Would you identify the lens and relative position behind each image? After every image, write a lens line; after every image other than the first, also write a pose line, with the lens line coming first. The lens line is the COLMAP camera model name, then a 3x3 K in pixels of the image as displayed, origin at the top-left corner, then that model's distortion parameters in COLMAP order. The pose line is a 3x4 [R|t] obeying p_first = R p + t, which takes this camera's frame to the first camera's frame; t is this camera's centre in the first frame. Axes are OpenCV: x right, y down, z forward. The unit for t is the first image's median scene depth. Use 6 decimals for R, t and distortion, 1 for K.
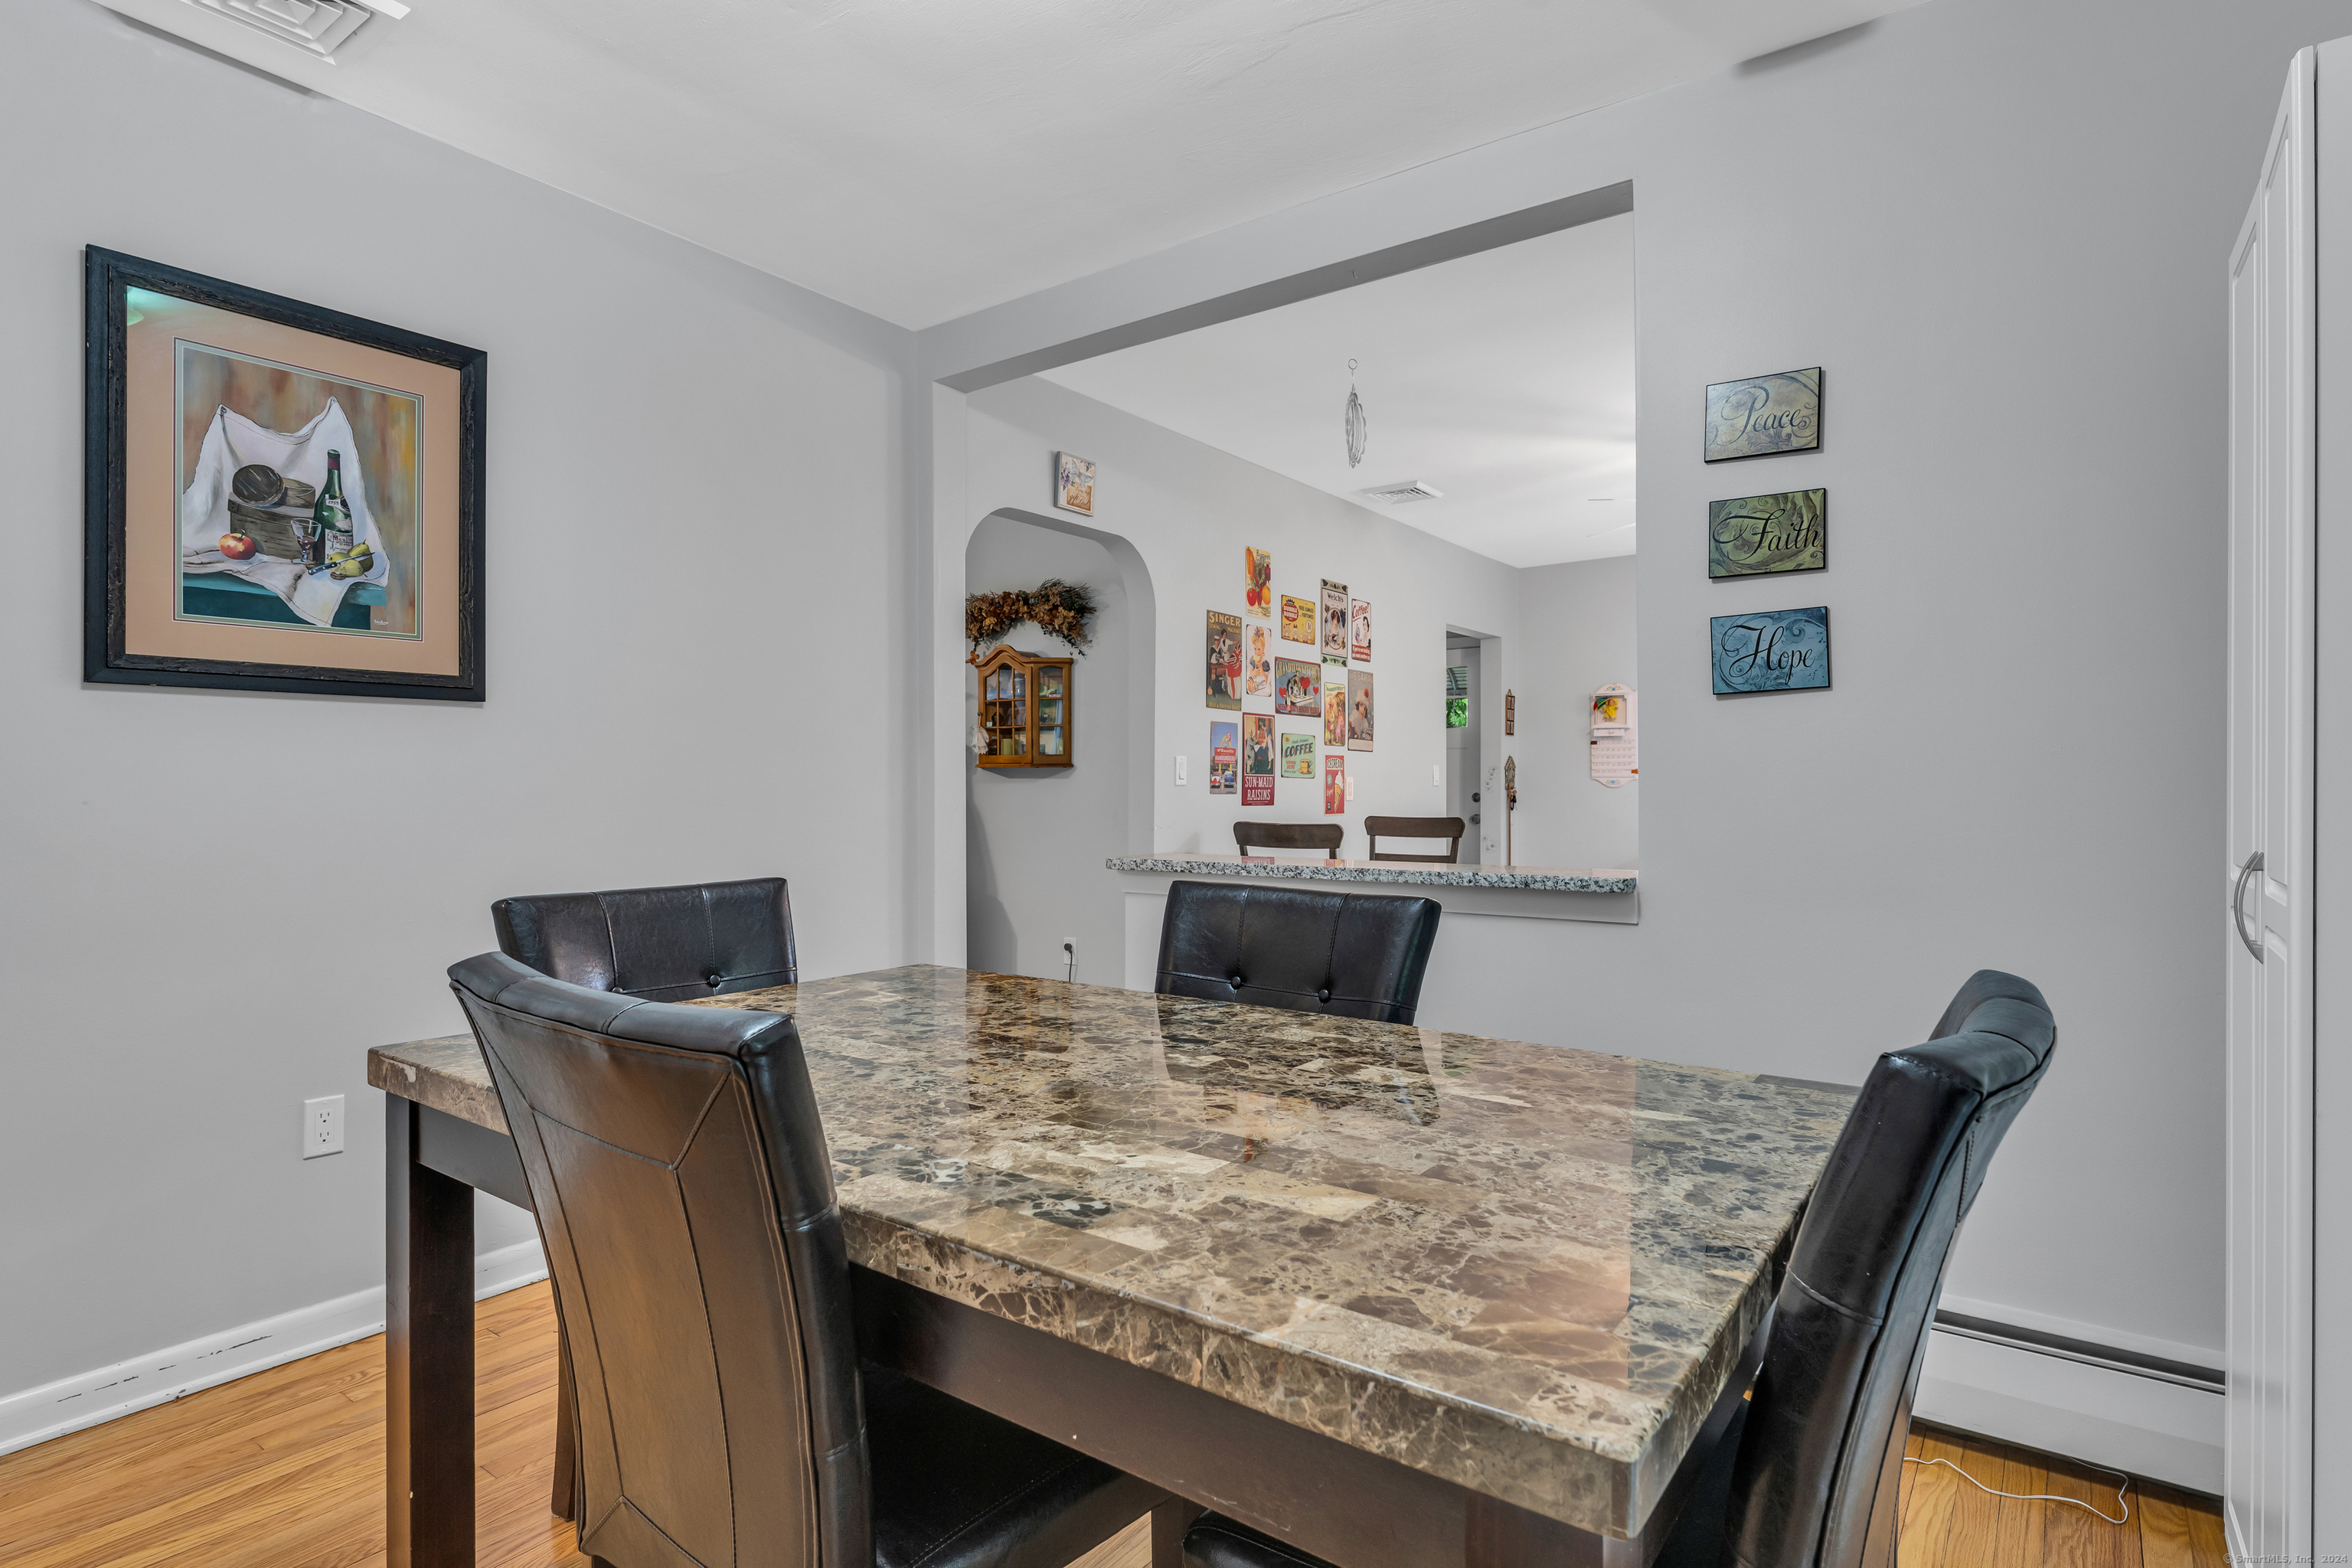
lens RADIAL K [[1215.7, 0, 1169.0], [0, 1215.7, 792.0], [0, 0, 1]] dist [-0.000716, -0.000440]
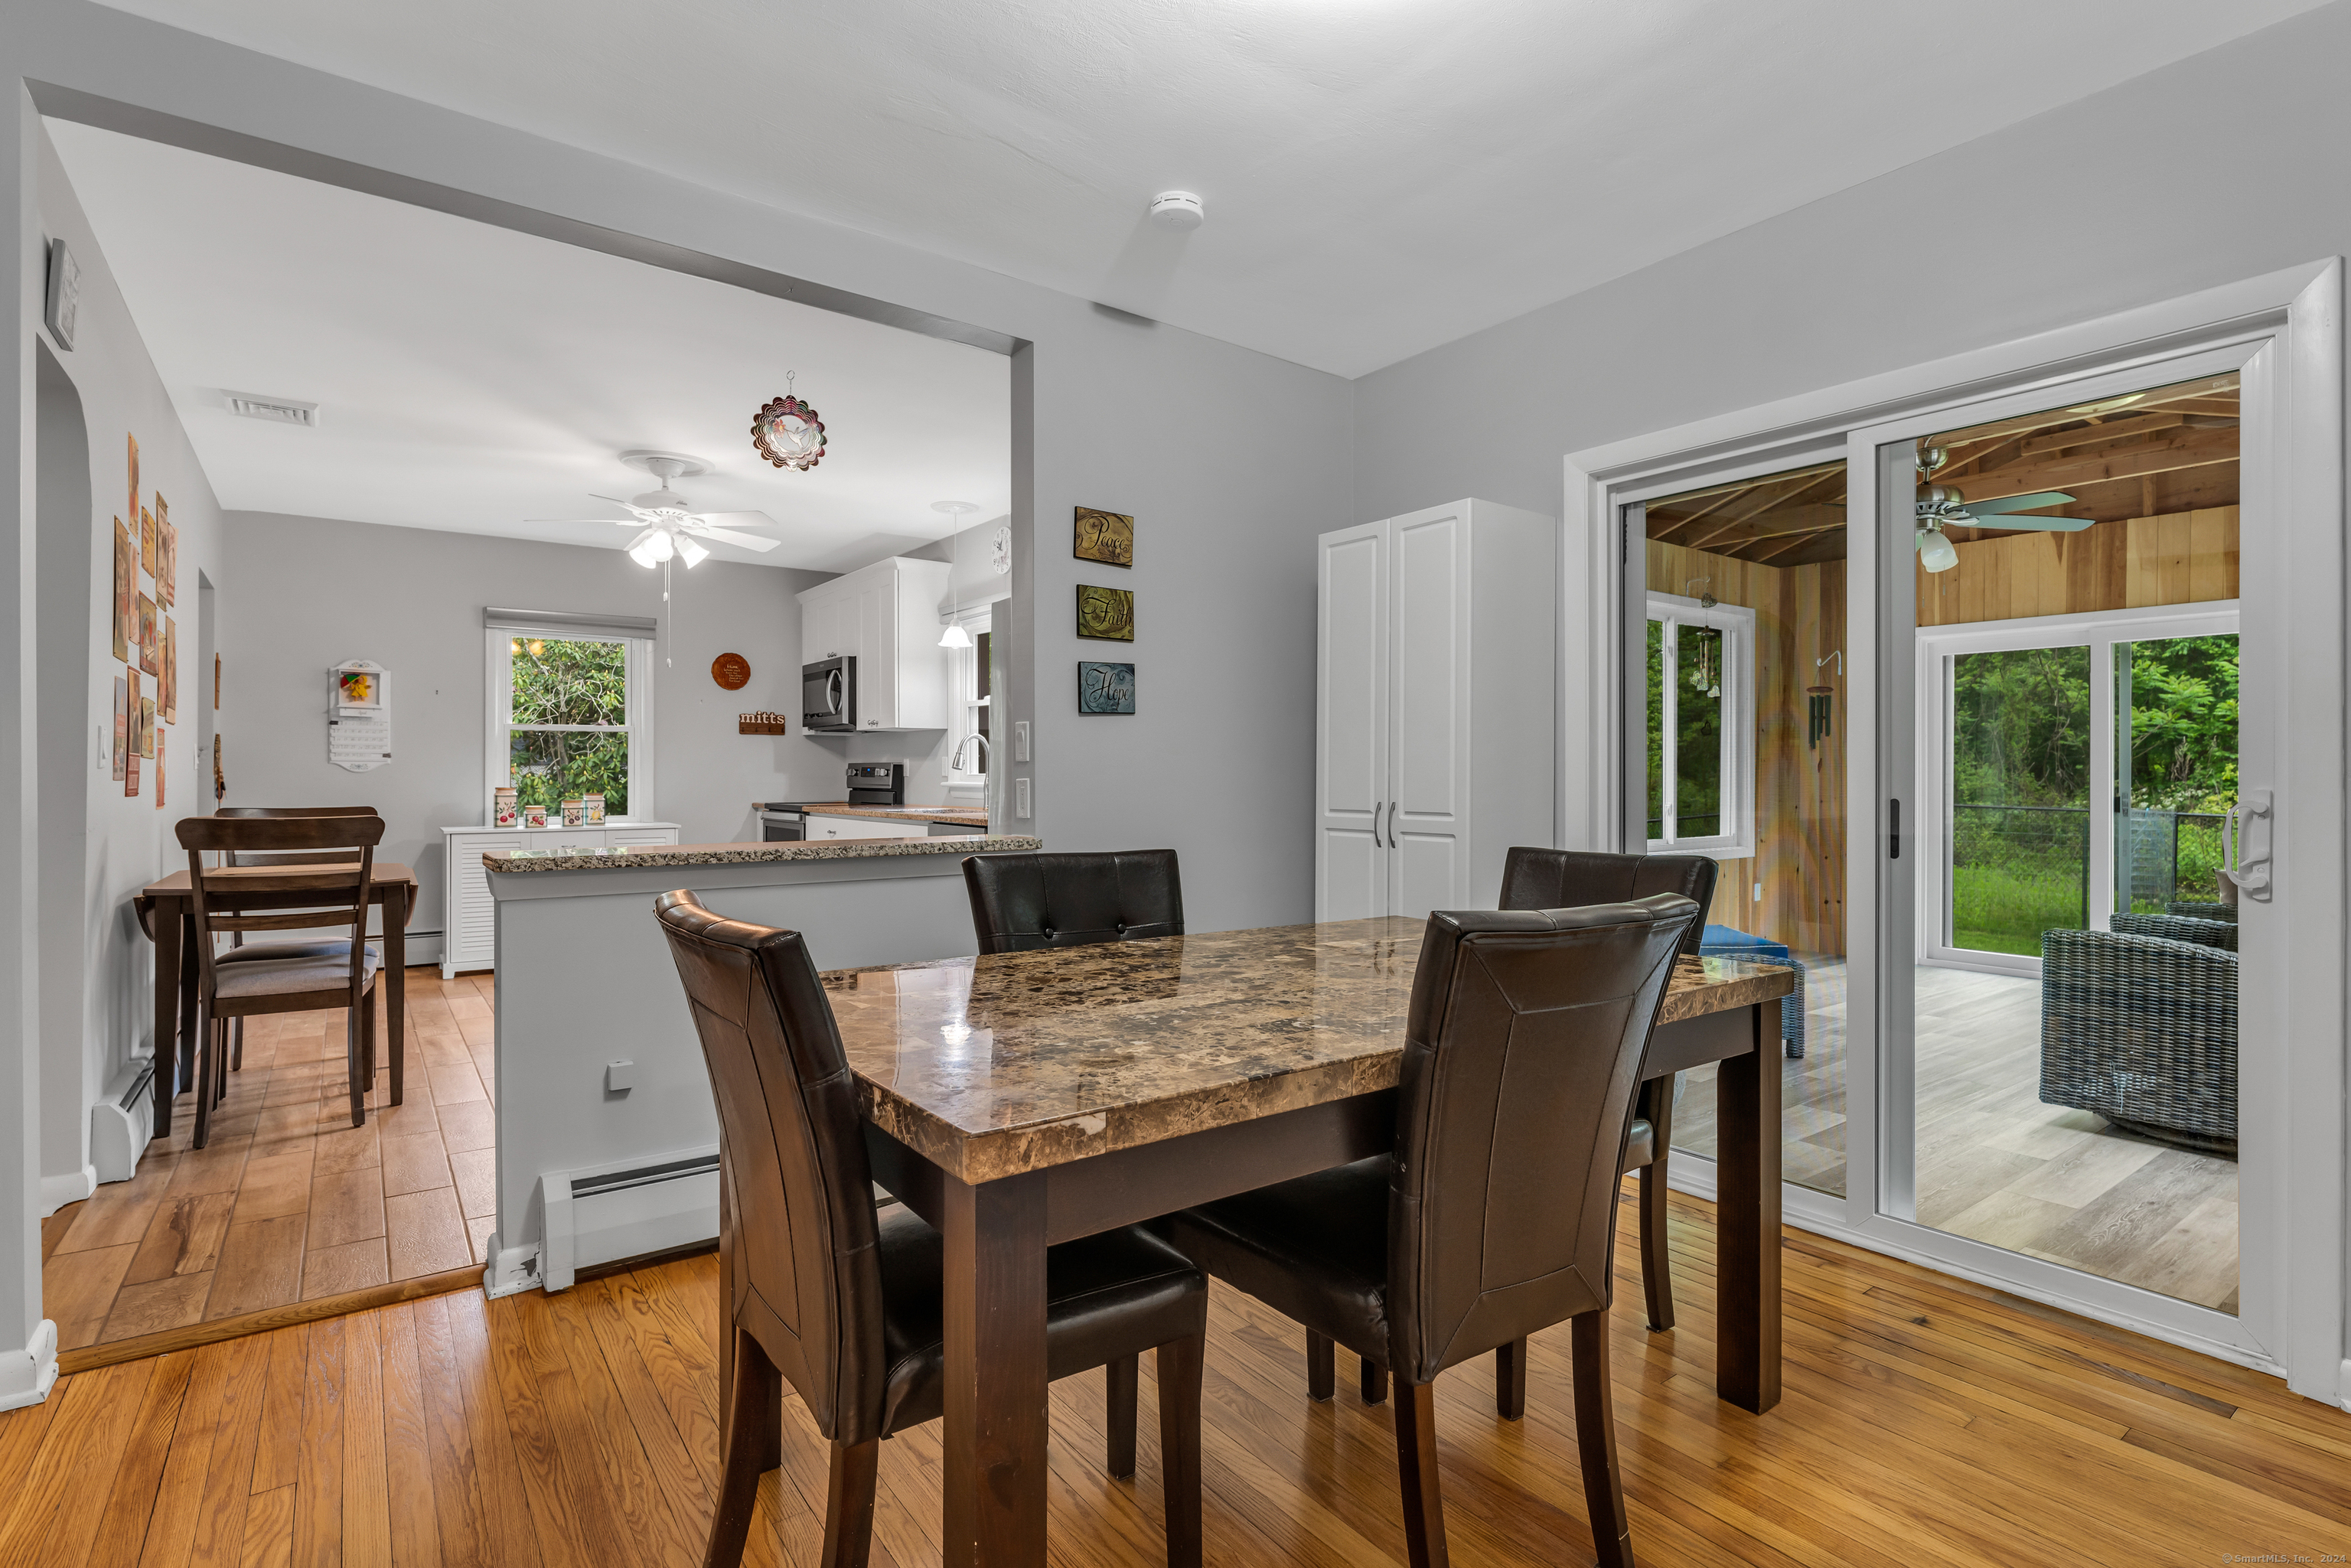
lens RADIAL K [[1158.4, 0, 1176.5], [0, 1158.4, 778.6], [0, 0, 1]] dist [0.005383, -0.001117]
pose [[0.299224, -0.000393, 0.954183, -0.363034], [-0.000301, 1.000000, 0.000506, 0.000302], [-0.954183, -0.000438, 0.299224, 0.187043]]
